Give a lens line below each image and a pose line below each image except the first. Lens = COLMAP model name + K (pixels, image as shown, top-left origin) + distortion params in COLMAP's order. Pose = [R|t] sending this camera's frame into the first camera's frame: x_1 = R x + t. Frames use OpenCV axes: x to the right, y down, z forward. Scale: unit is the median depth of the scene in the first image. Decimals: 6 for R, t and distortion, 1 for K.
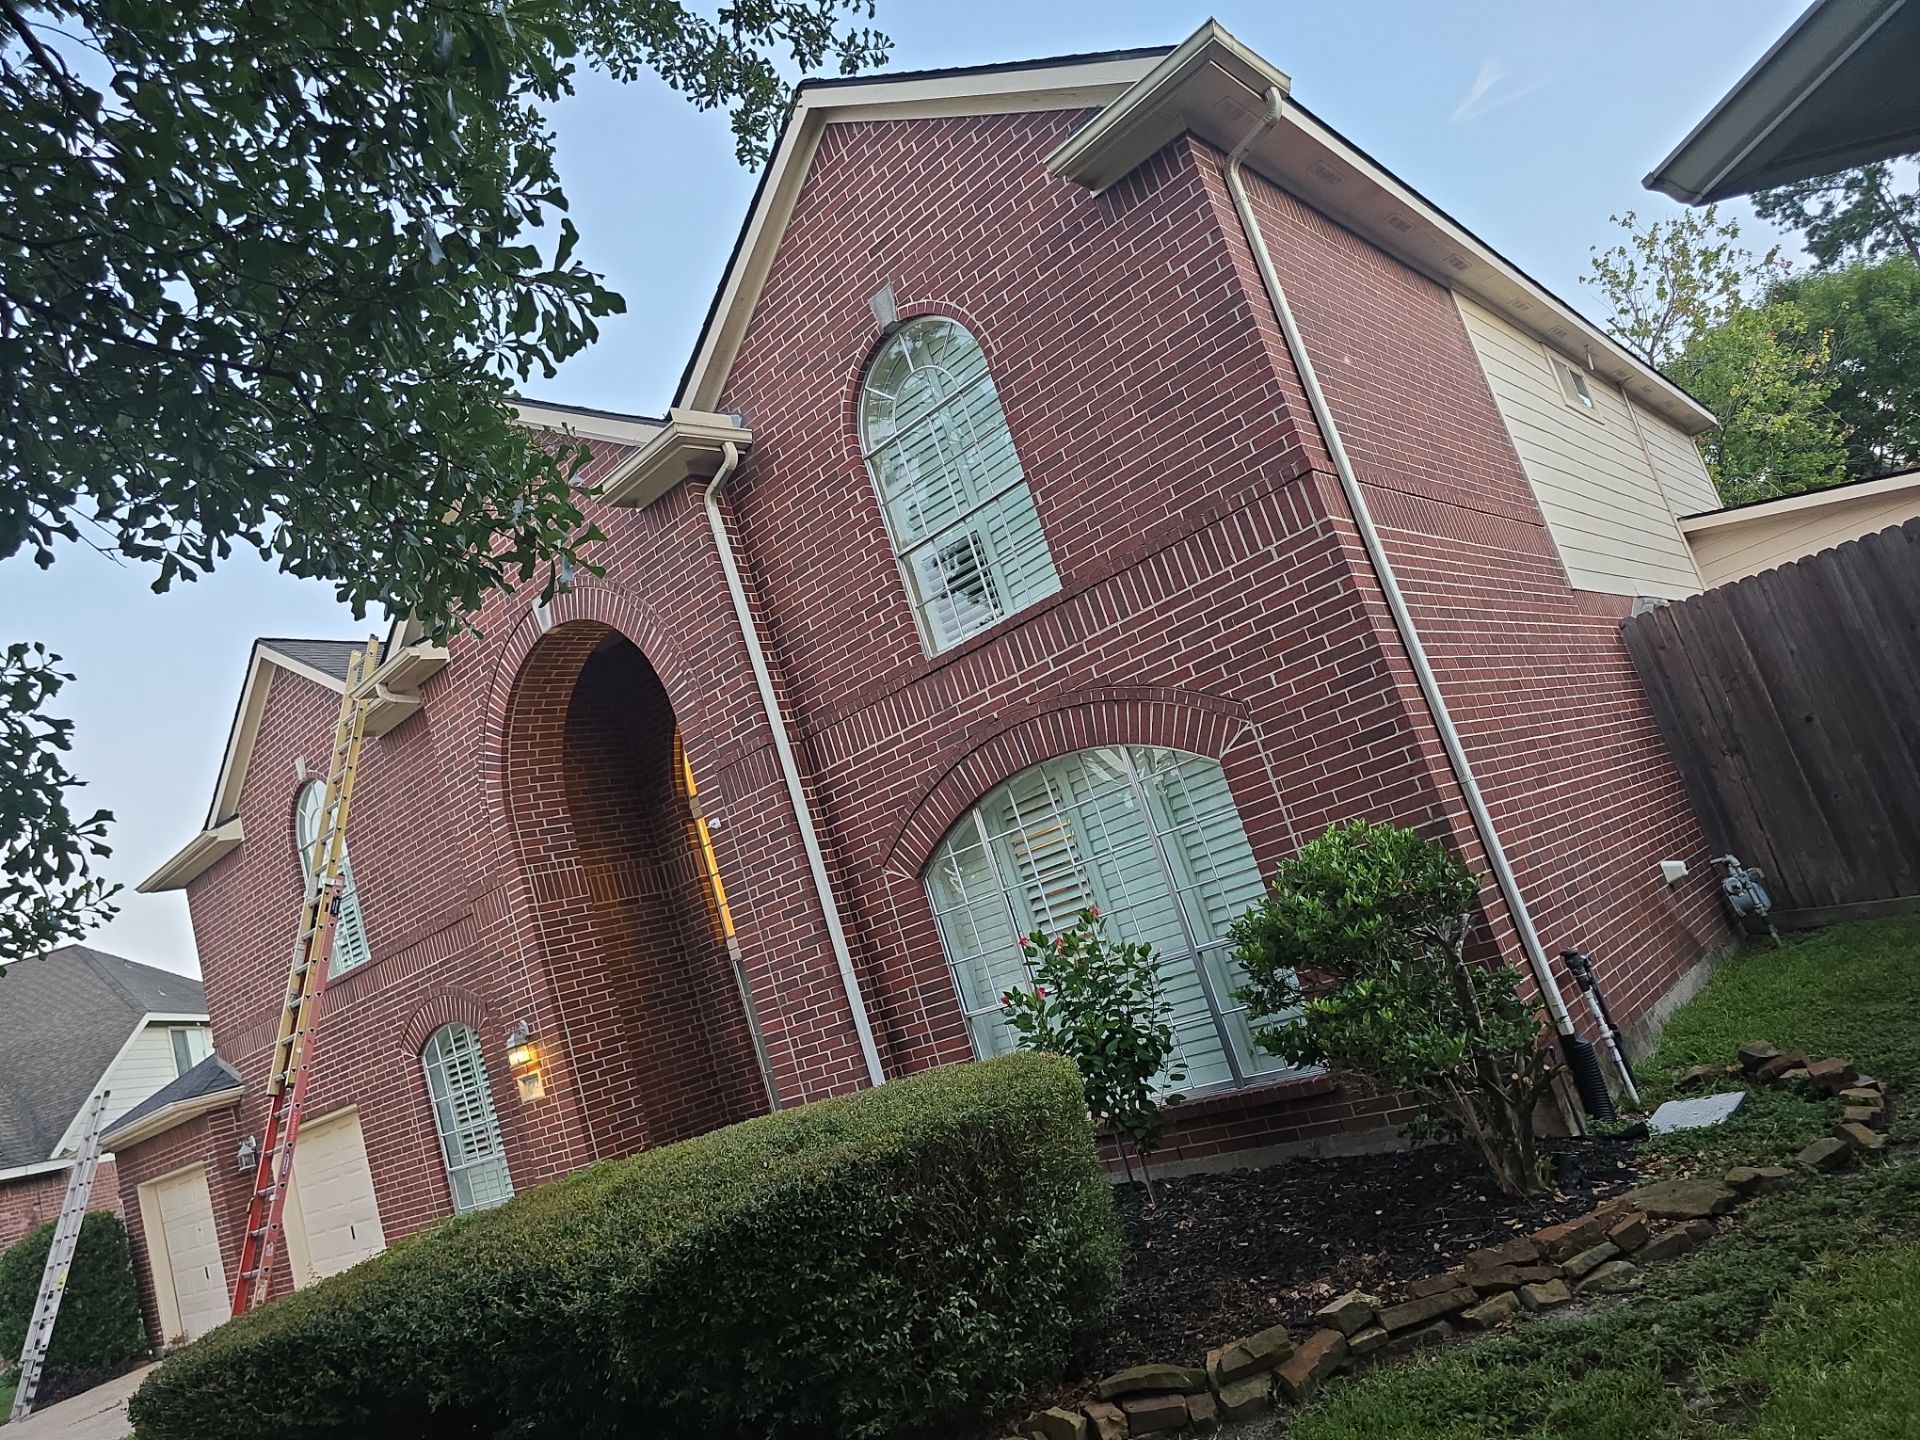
lens RADIAL K [[1276.0, 0, 955.9], [0, 1276.0, 712.5], [0, 0, 1]] dist [0.076124, -0.000473]
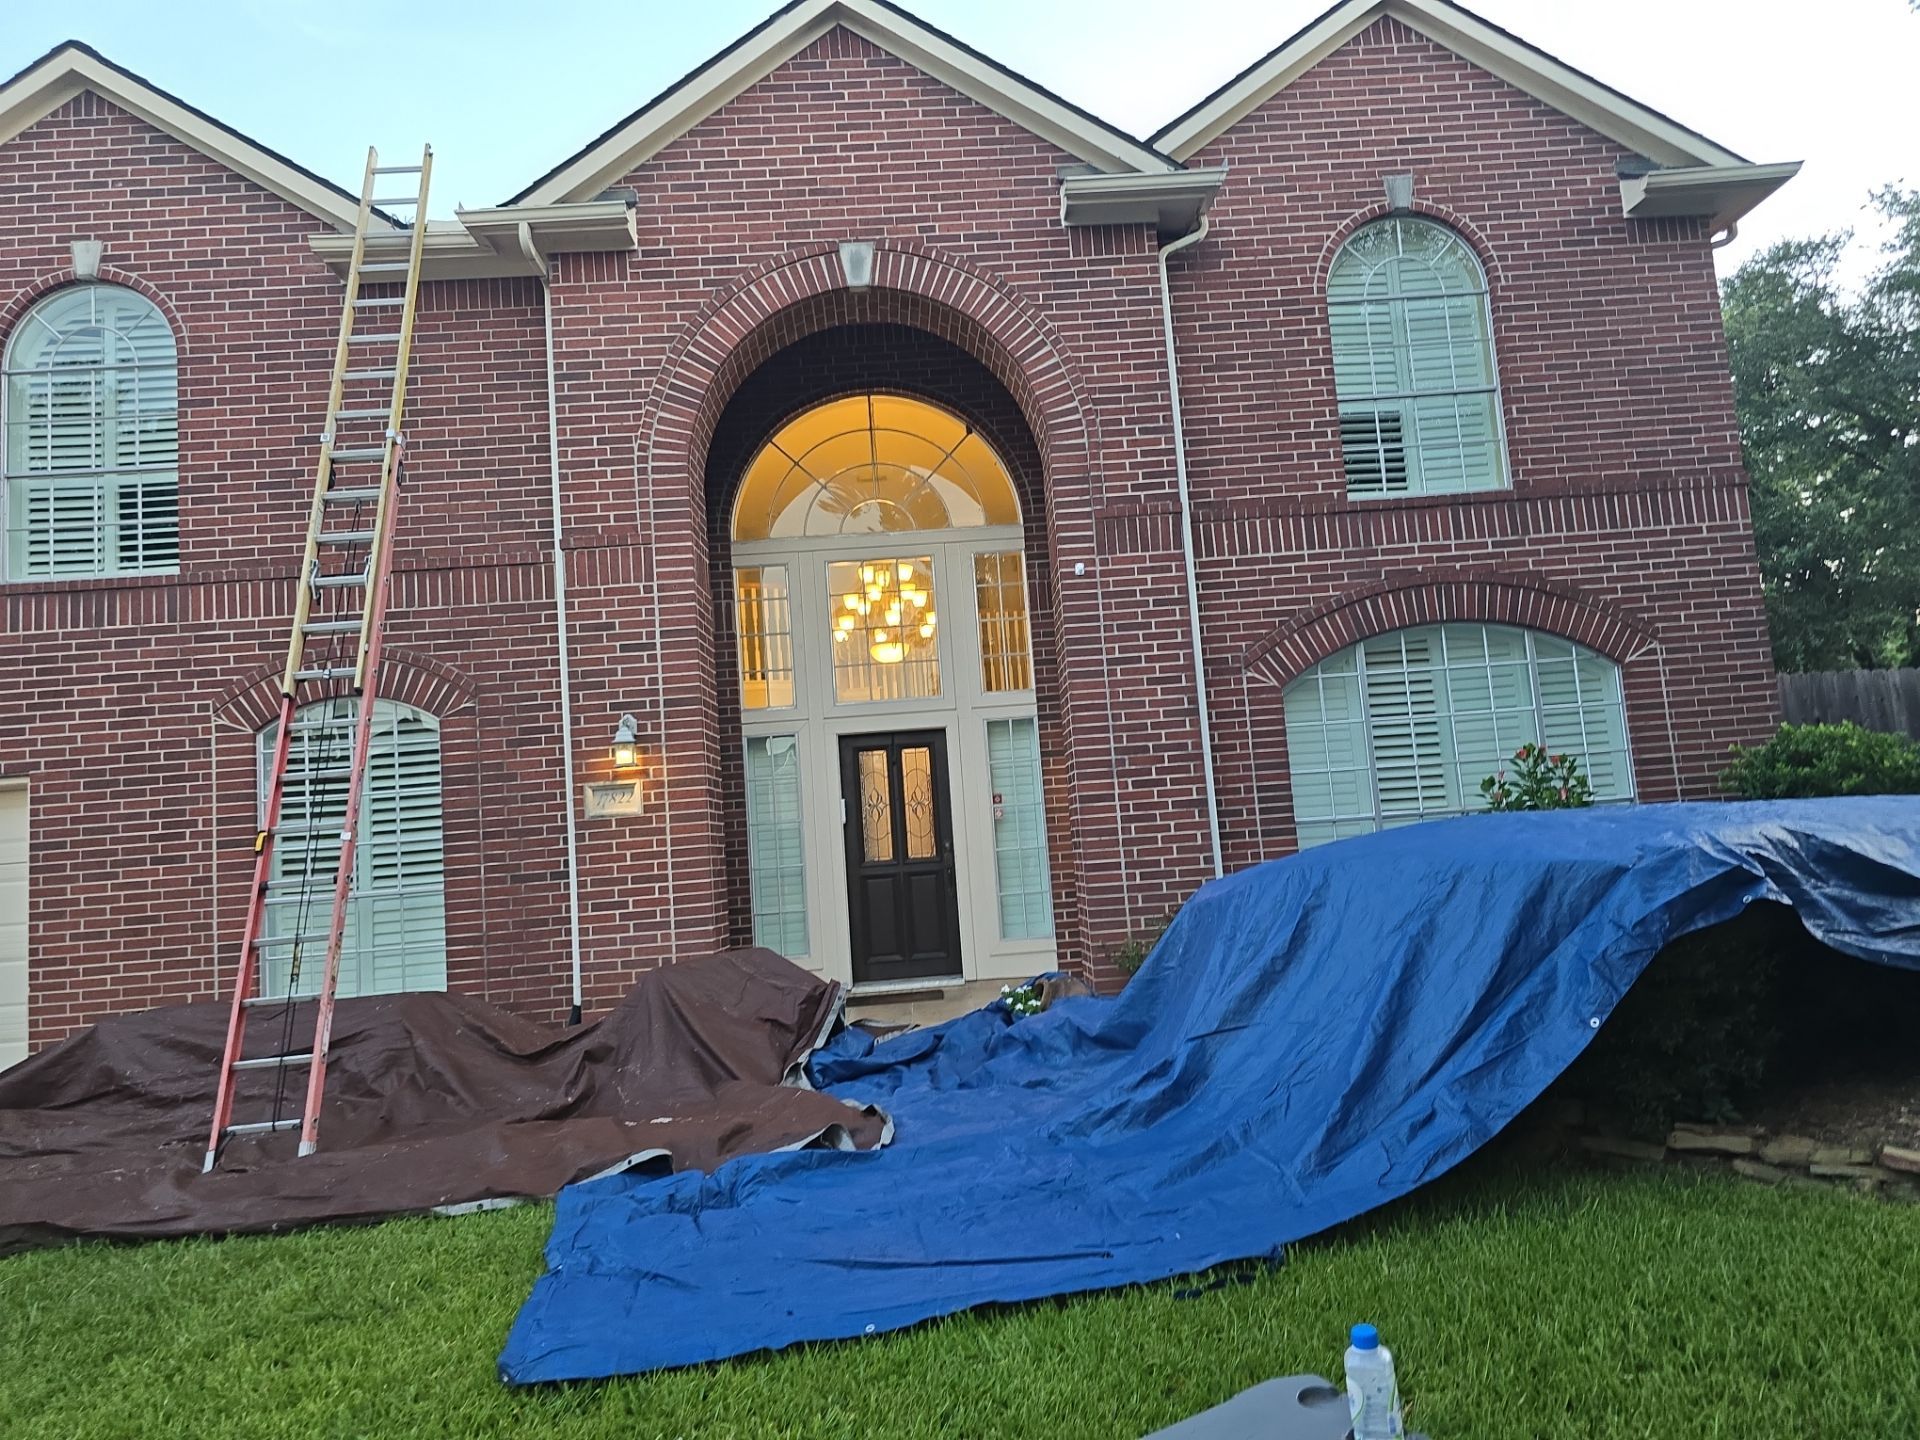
lens RADIAL K [[1325.0, 0, 960.0], [0, 1325.0, 720.0], [0, 0, 1]] dist [0.049453, -0.003840]
pose [[0.707021, 0.321616, 0.629829, -0.714414], [-0.277154, 0.945373, -0.171624, 0.331285], [-0.650620, -0.053218, 0.757536, 0.271620]]
